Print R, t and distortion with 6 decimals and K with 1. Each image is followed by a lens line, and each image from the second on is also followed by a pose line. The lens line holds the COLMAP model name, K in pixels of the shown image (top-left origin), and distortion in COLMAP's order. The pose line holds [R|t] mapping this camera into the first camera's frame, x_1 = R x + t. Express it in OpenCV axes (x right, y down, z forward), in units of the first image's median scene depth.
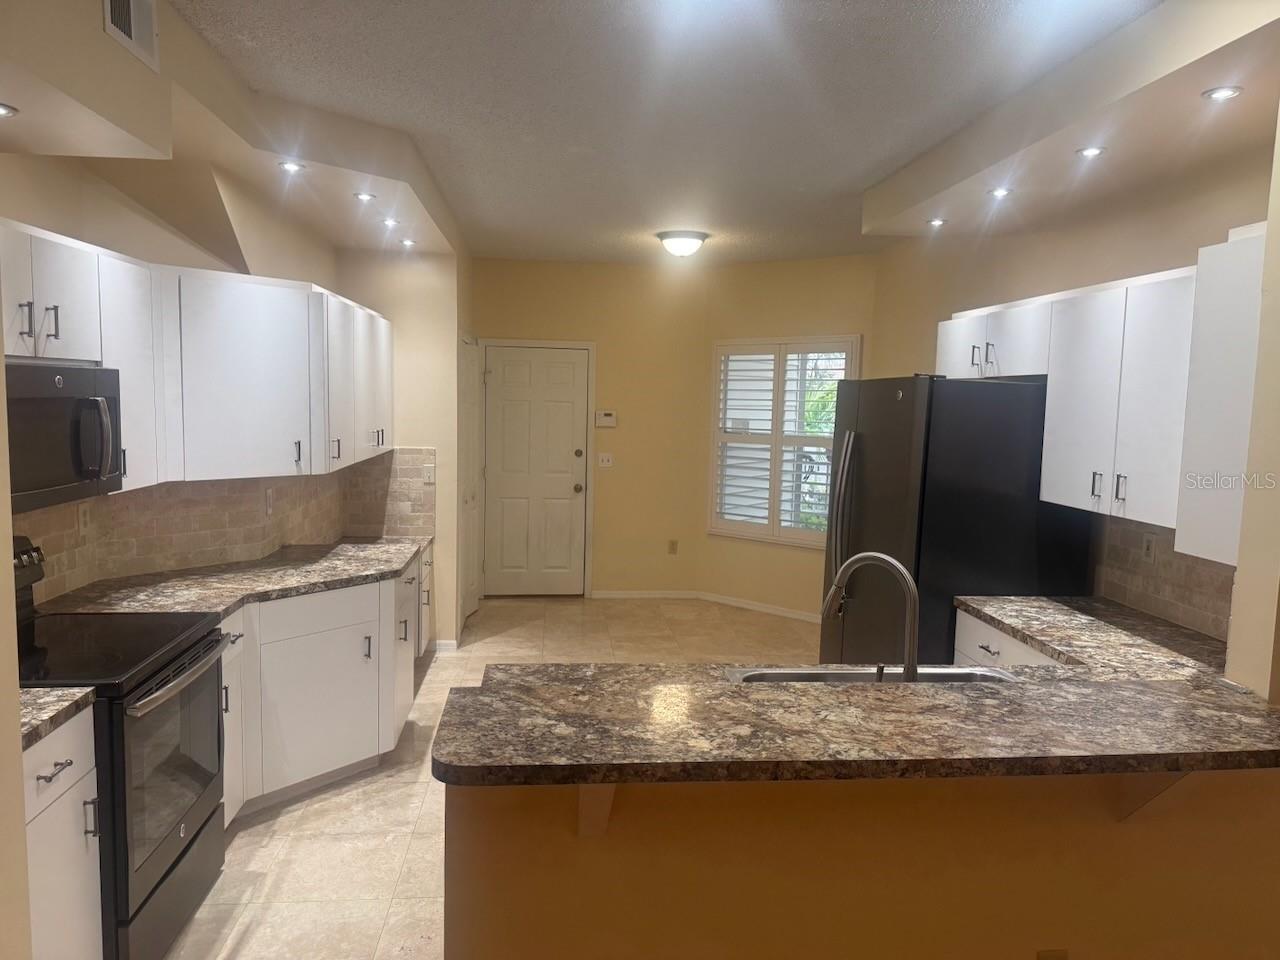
lens RADIAL K [[895.8, 0, 642.8], [0, 895.8, 484.4], [0, 0, 1]] dist [0.037837, -0.008267]
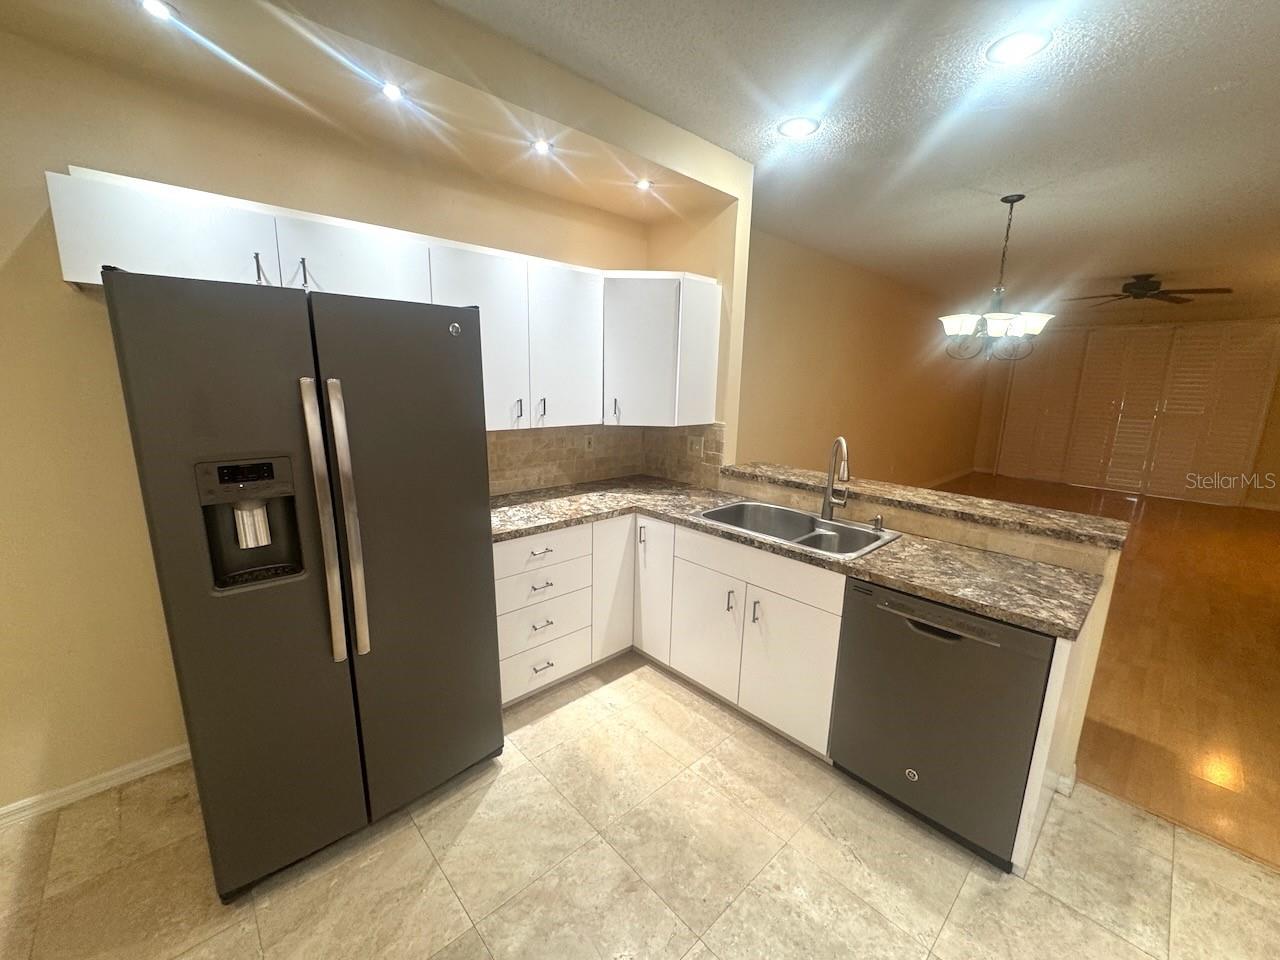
lens RADIAL K [[512.2, 0, 637.6], [0, 512.2, 480.4], [0, 0, 1]] dist [-0.002914, 0.000442]
pose [[-0.604057, -0.196182, 0.772417, -0.126432], [0.039753, 0.960603, 0.275066, -0.056930], [-0.795949, 0.196862, -0.572460, 0.746925]]
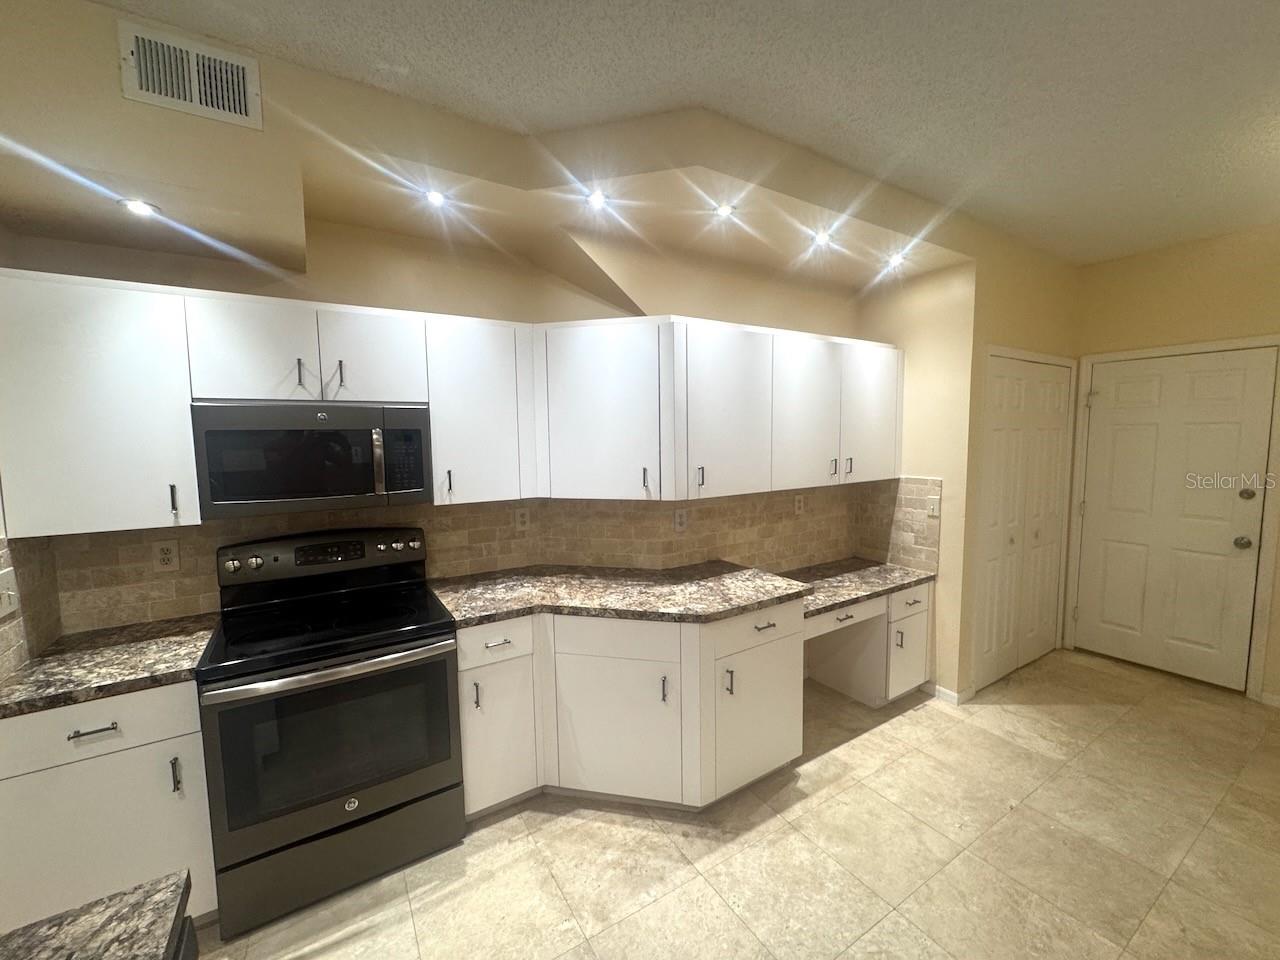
lens RADIAL K [[512.2, 0, 641.3], [0, 512.2, 479.6], [0, 0, 1]] dist [-0.002914, 0.000442]
pose [[0.439863, 0.046833, -0.896843, 0.102872], [-0.063701, 0.997751, 0.020860, -0.031068], [0.895803, 0.047954, 0.441857, 0.494829]]
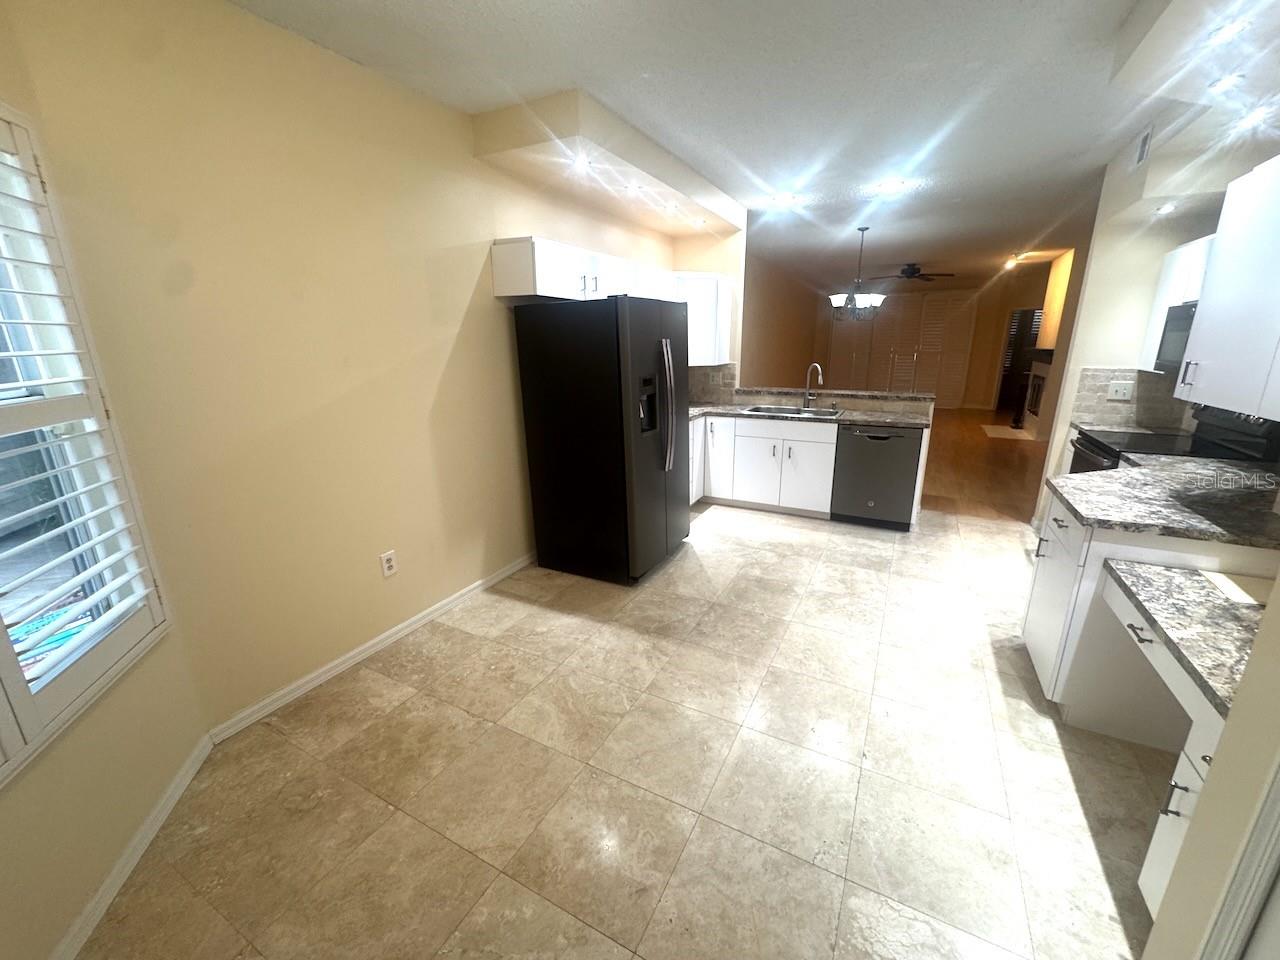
lens RADIAL K [[512.2, 0, 641.2], [0, 512.2, 479.5], [0, 0, 1]] dist [-0.002914, 0.000442]
pose [[-0.831894, -0.164286, 0.530059, -0.131298], [0.041810, 0.933904, 0.355071, -0.098677], [-0.553357, 0.317543, -0.770040, 1.208195]]
